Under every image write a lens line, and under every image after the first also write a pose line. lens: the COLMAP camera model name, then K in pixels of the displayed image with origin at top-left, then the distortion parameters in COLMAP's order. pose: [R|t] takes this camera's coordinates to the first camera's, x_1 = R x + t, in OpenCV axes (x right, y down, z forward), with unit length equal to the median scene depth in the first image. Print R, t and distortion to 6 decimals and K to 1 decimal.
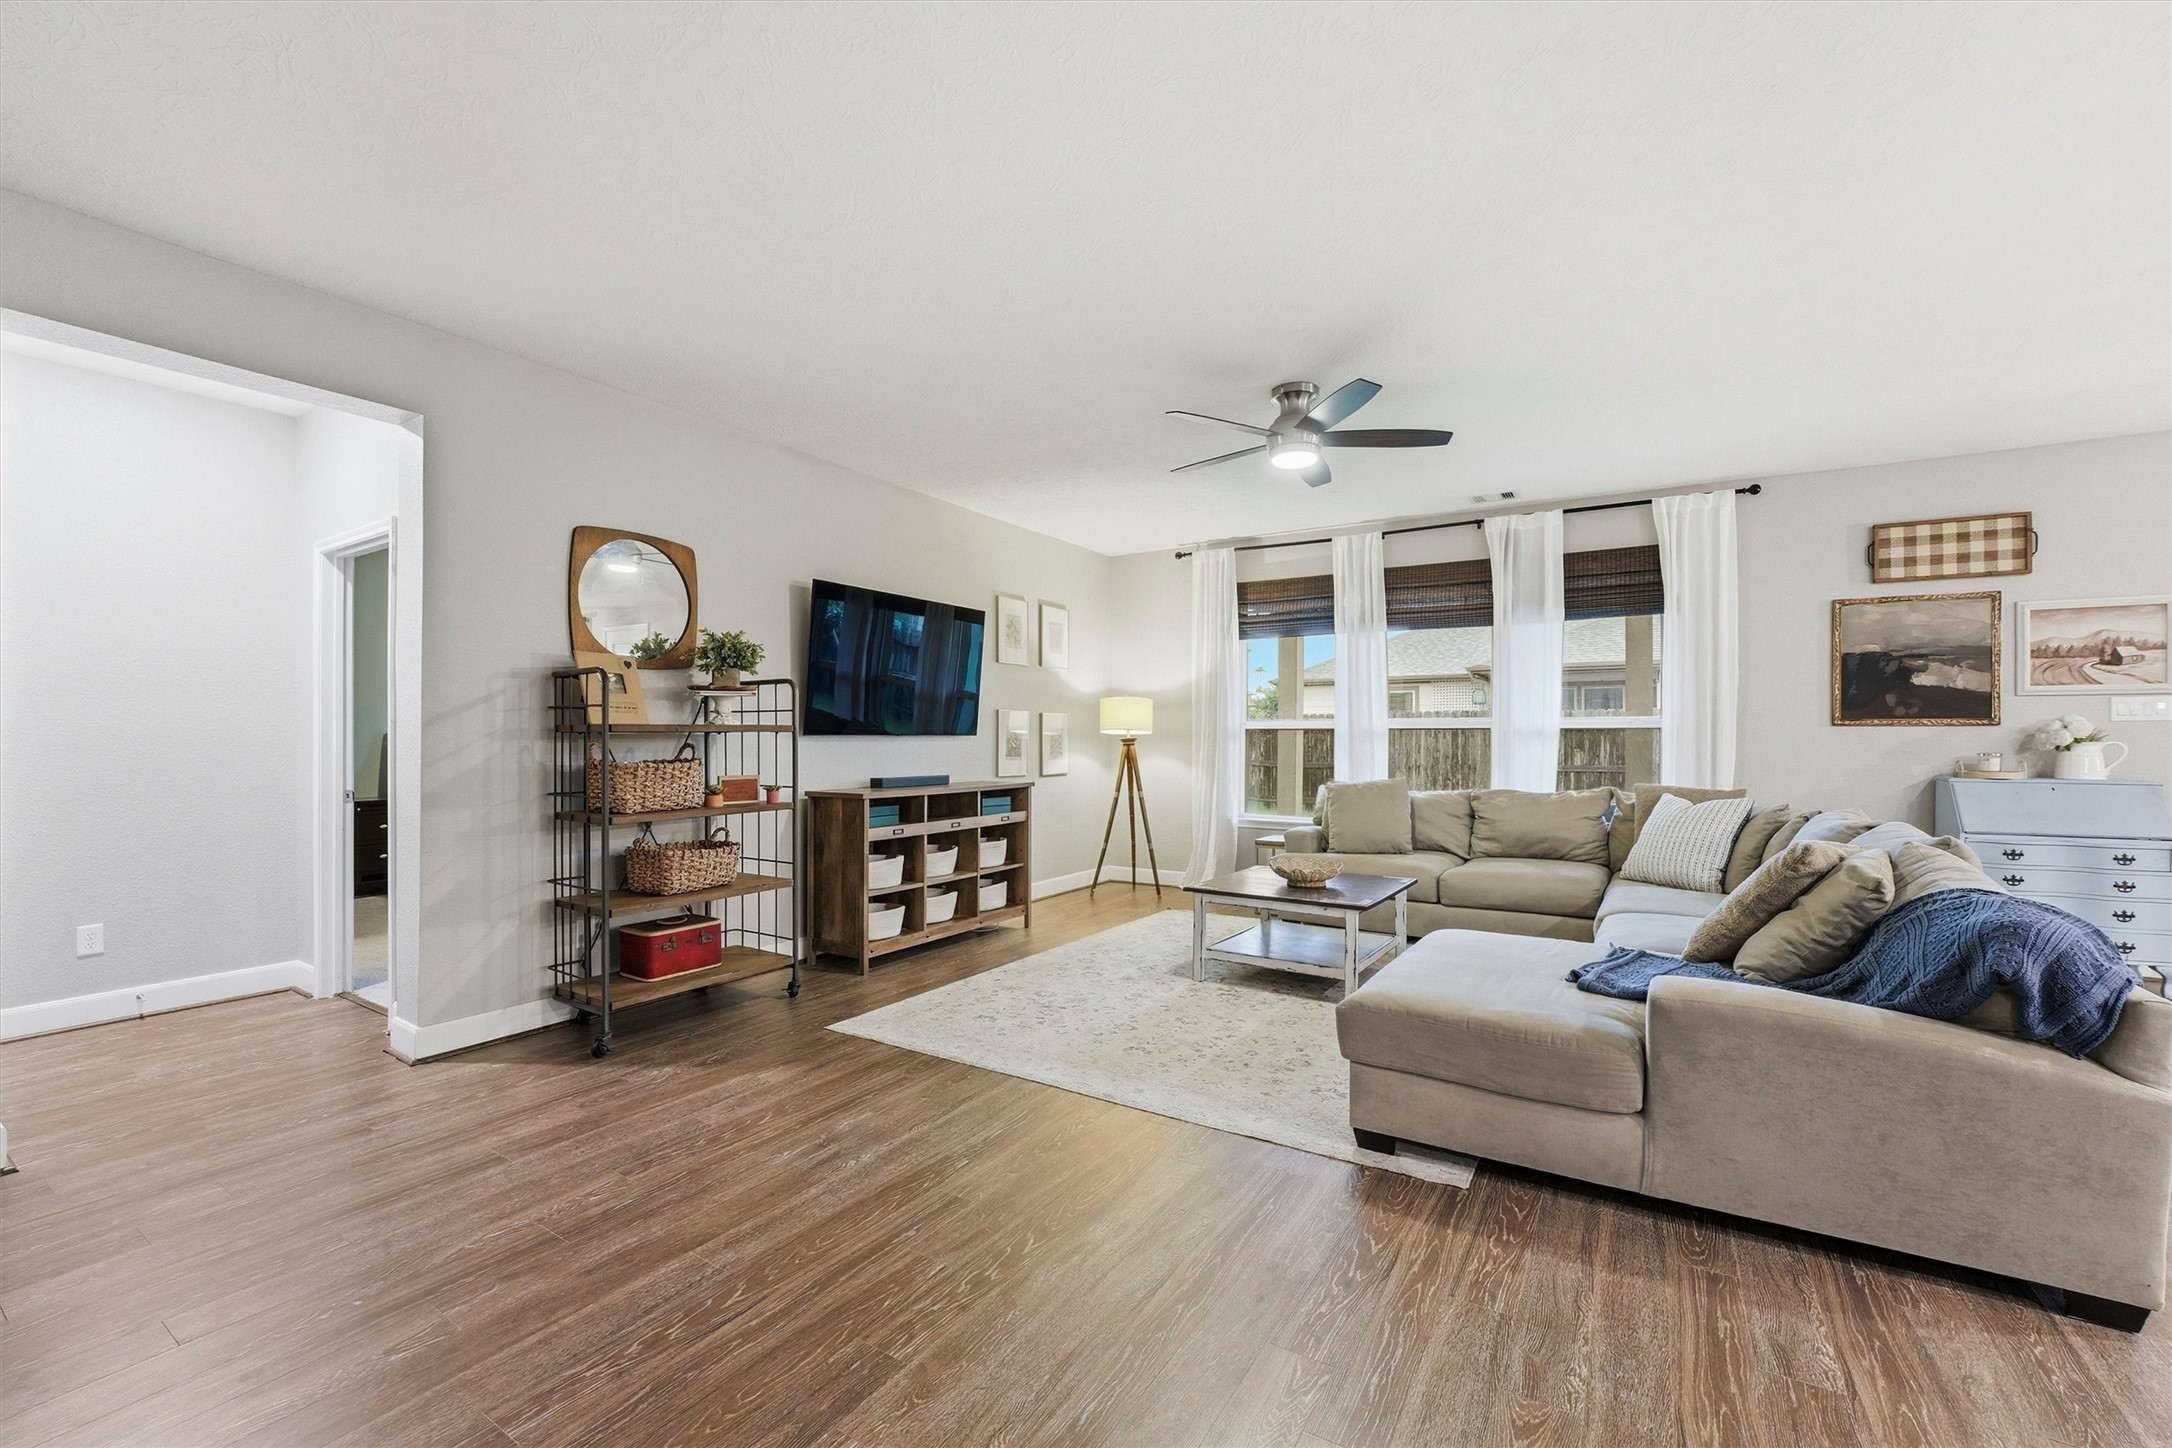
lens RADIAL K [[902.6, 0, 1088.4], [0, 902.6, 733.1], [0, 0, 1]] dist [-0.028913, 0.004133]
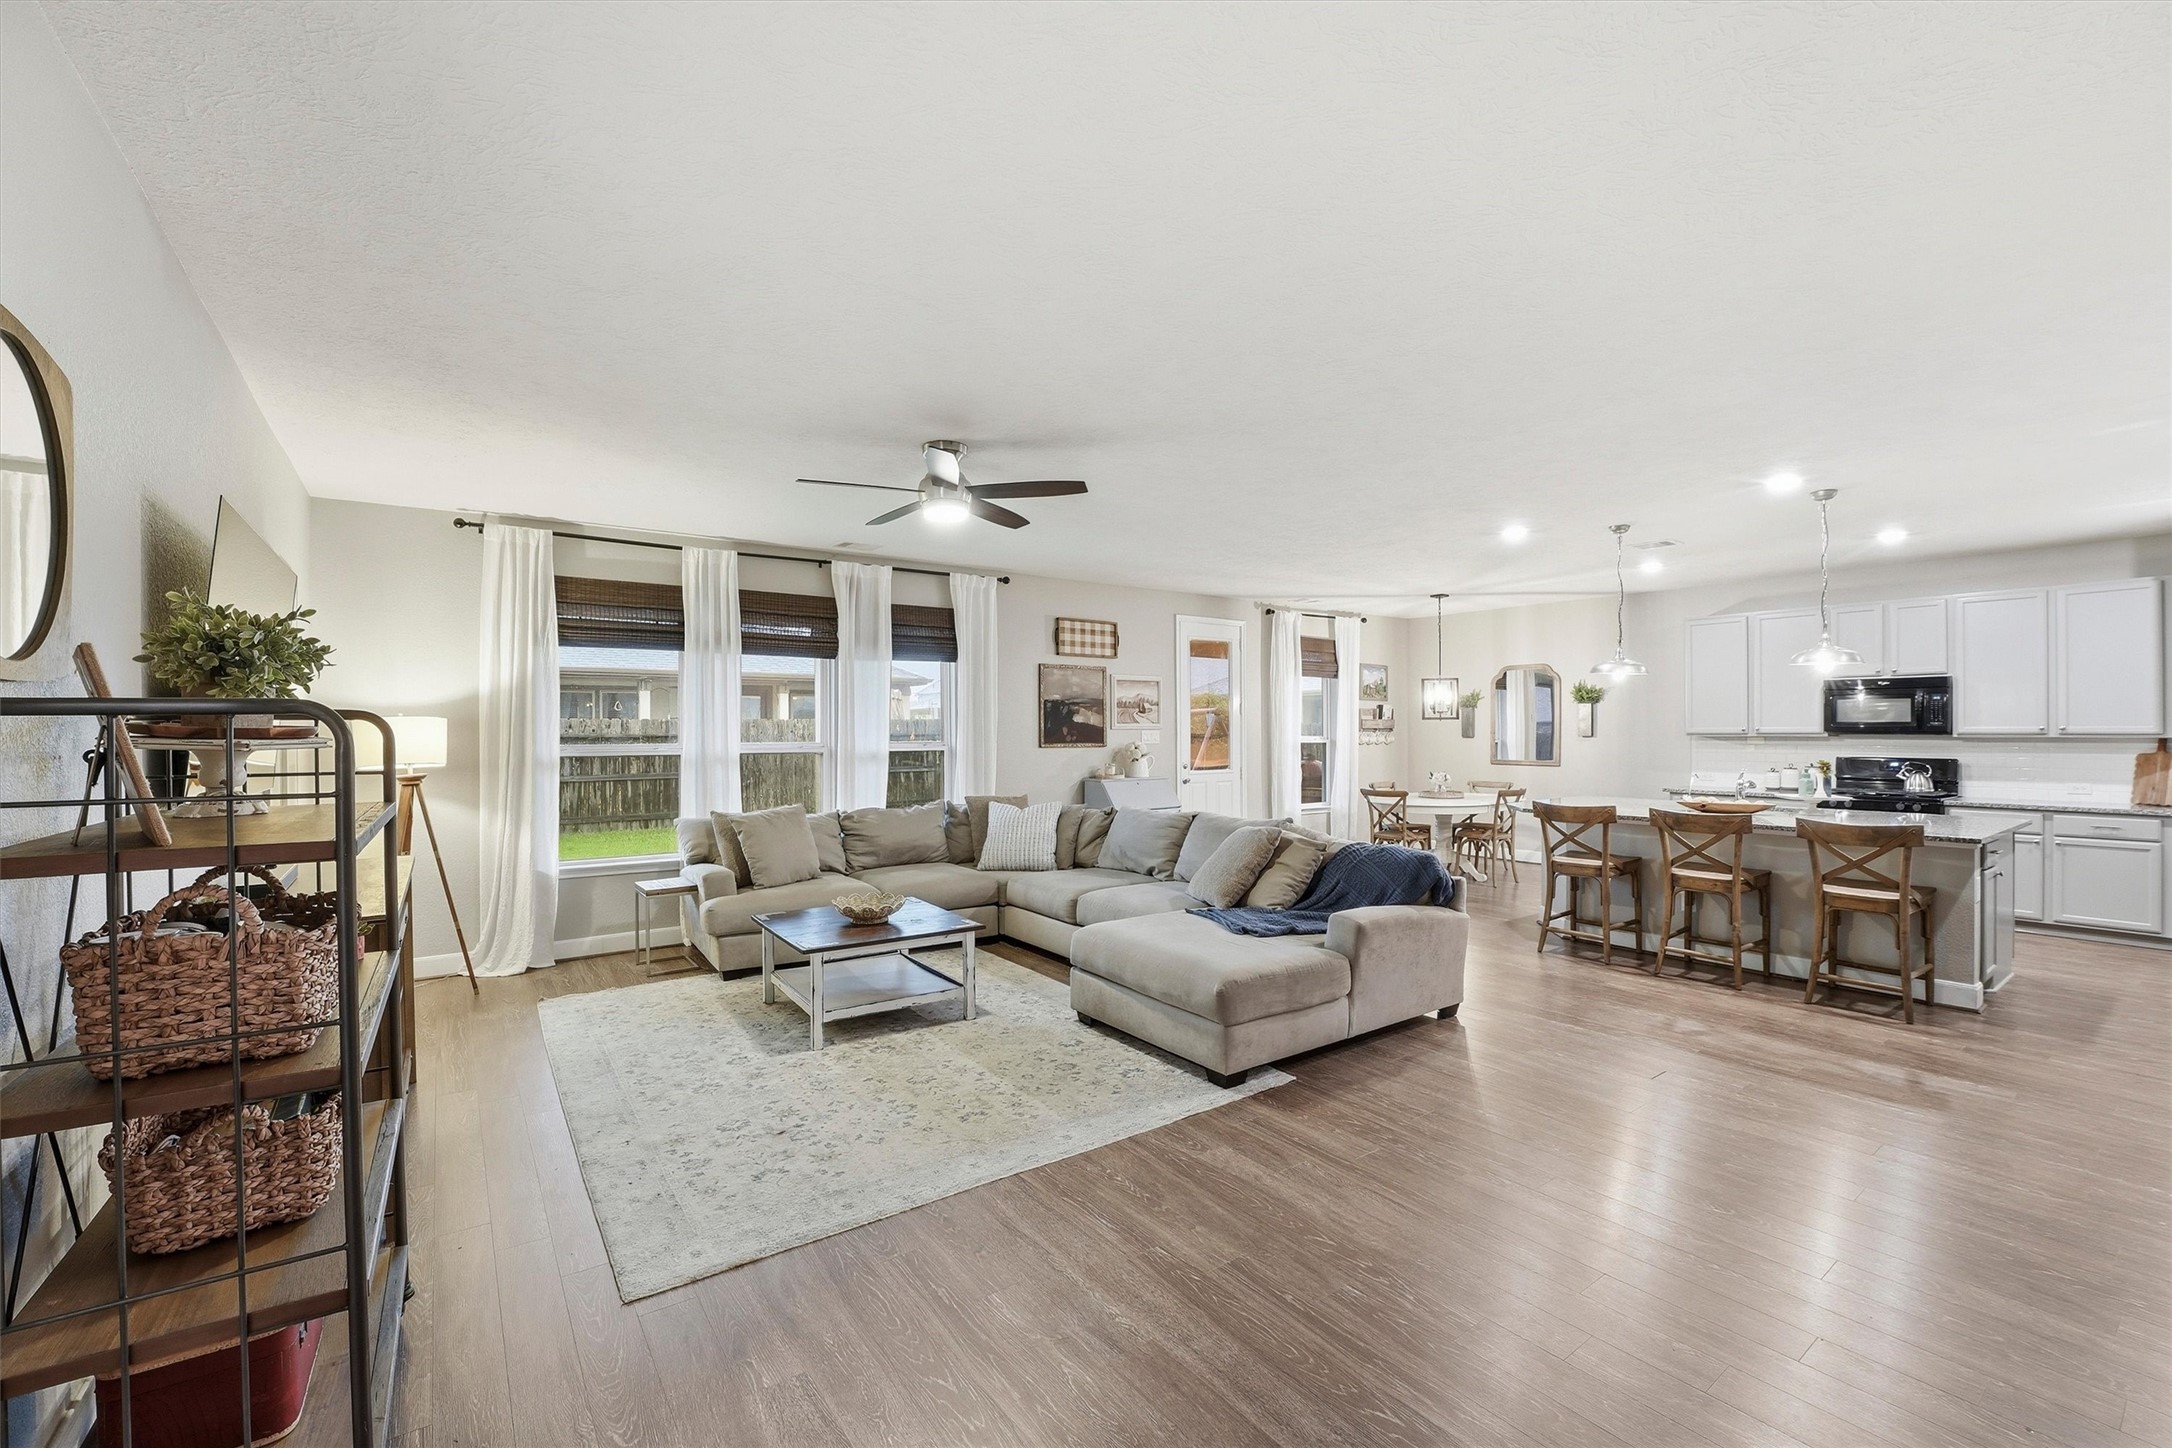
lens RADIAL K [[902.6, 0, 1084.8], [0, 902.6, 726.8], [0, 0, 1]] dist [-0.028913, 0.004133]
pose [[0.375261, -0.000512, 0.926919, -0.576548], [-0.000089, 1.000000, 0.000588, -0.047734], [-0.926919, -0.000303, 0.375261, 0.384497]]
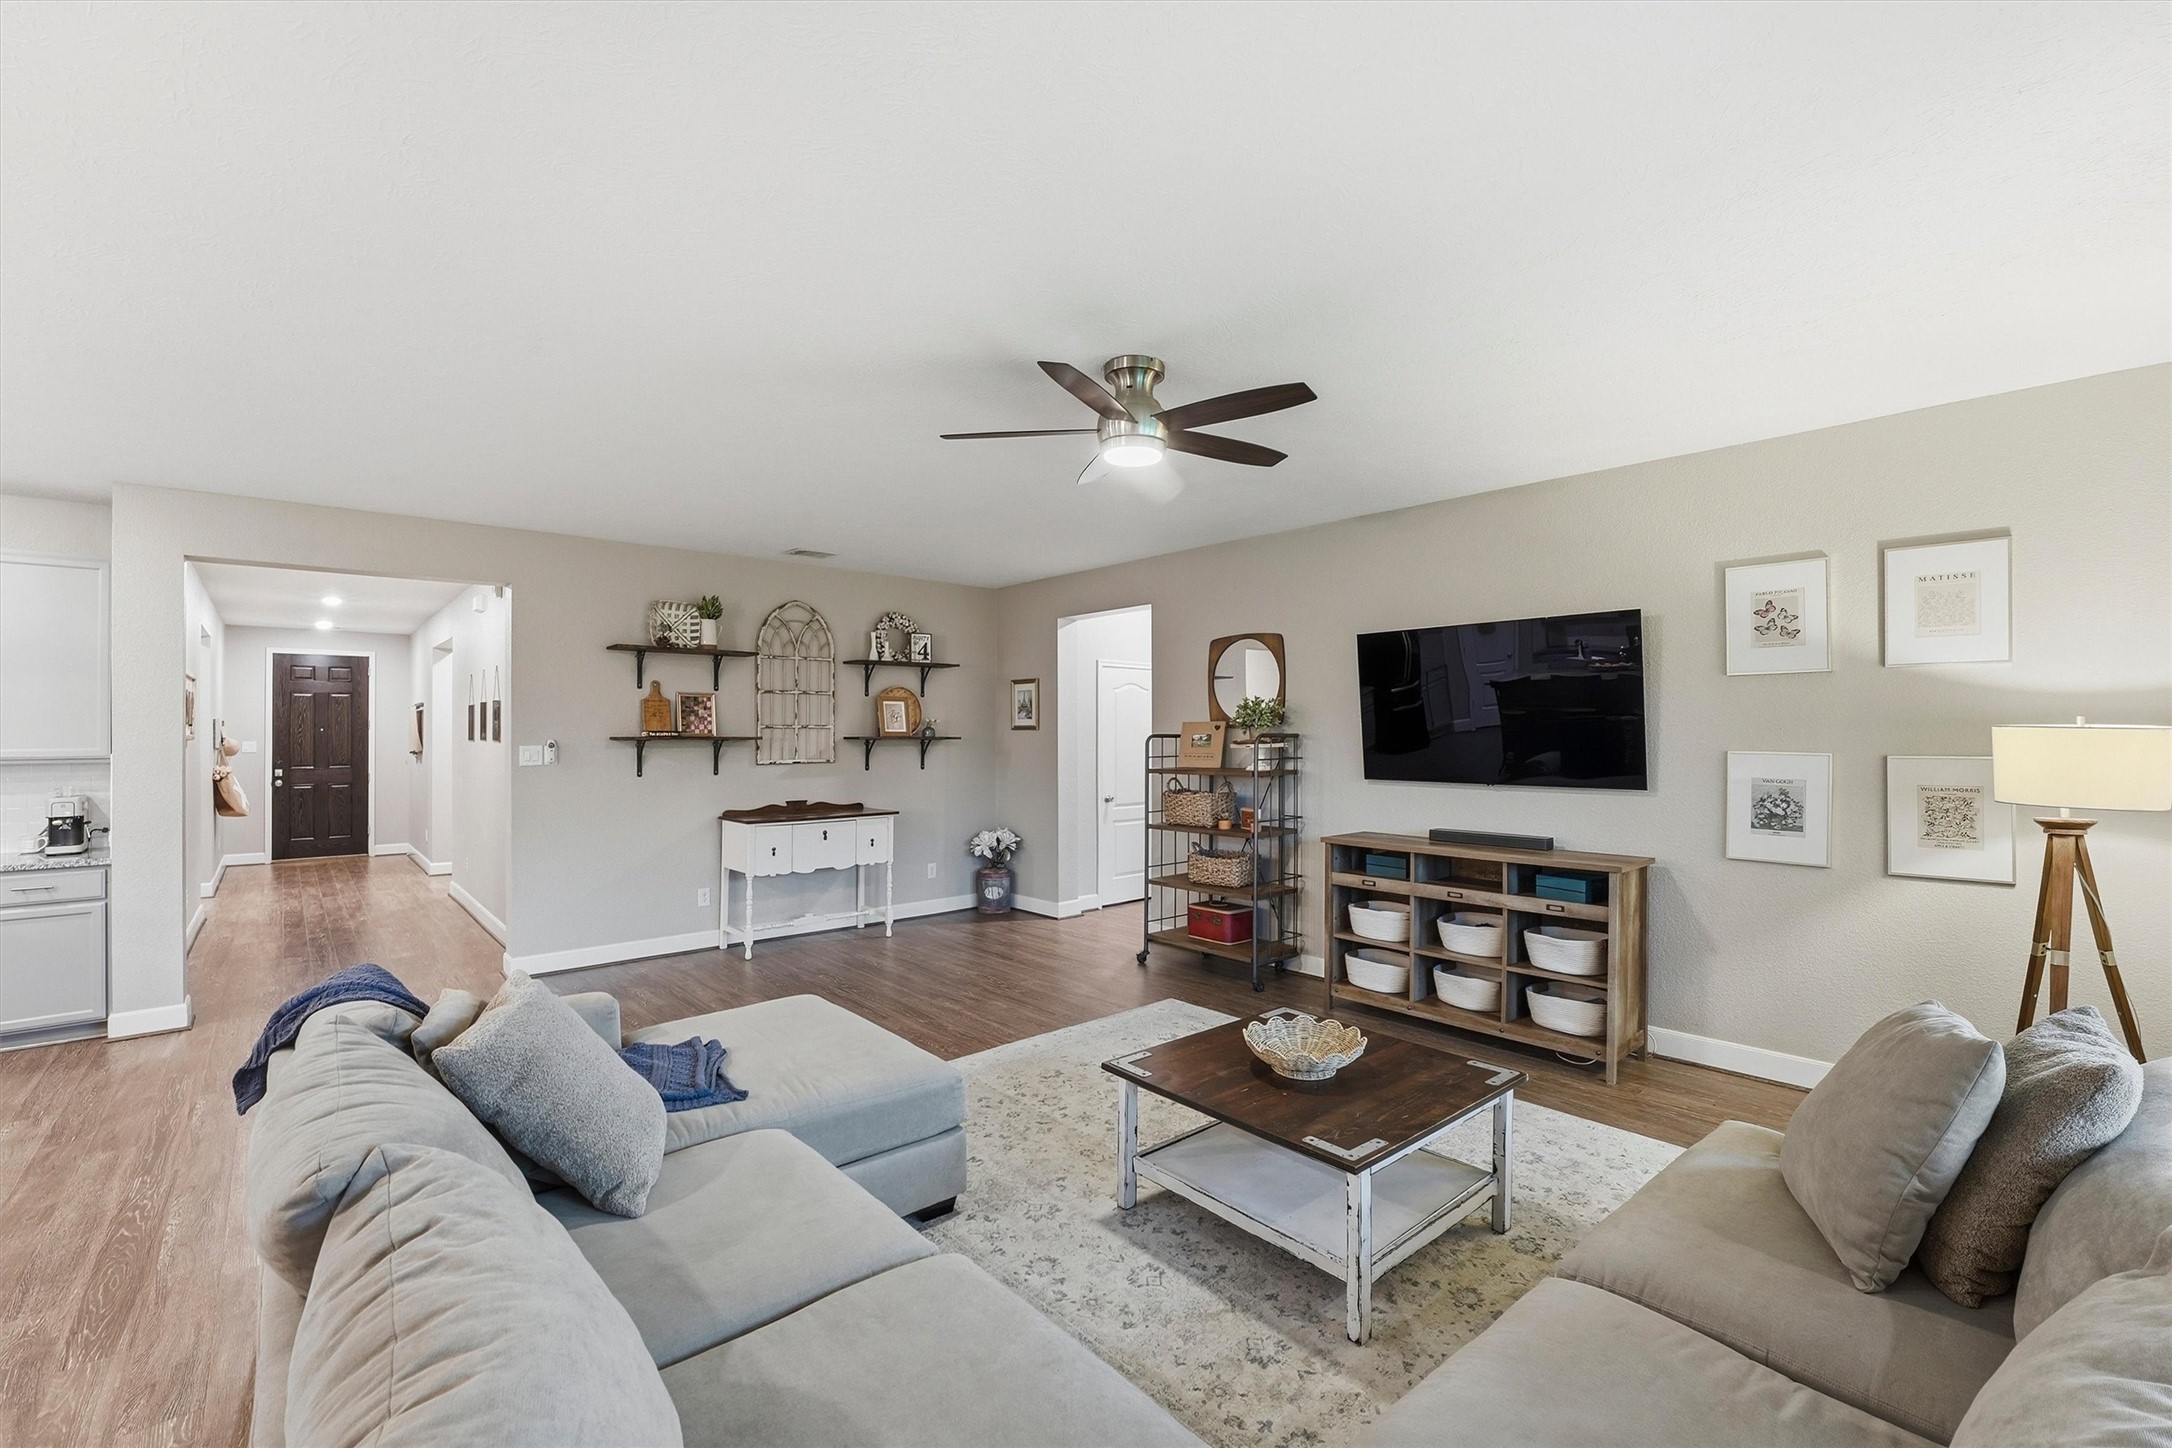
lens RADIAL K [[902.6, 0, 1082.0], [0, 902.6, 729.7], [0, 0, 1]] dist [-0.028913, 0.004133]
pose [[-0.276632, -0.003501, -0.960969, 0.826090], [0.006665, 0.999962, -0.005562, -0.054385], [0.960953, -0.007944, -0.276598, 0.985267]]
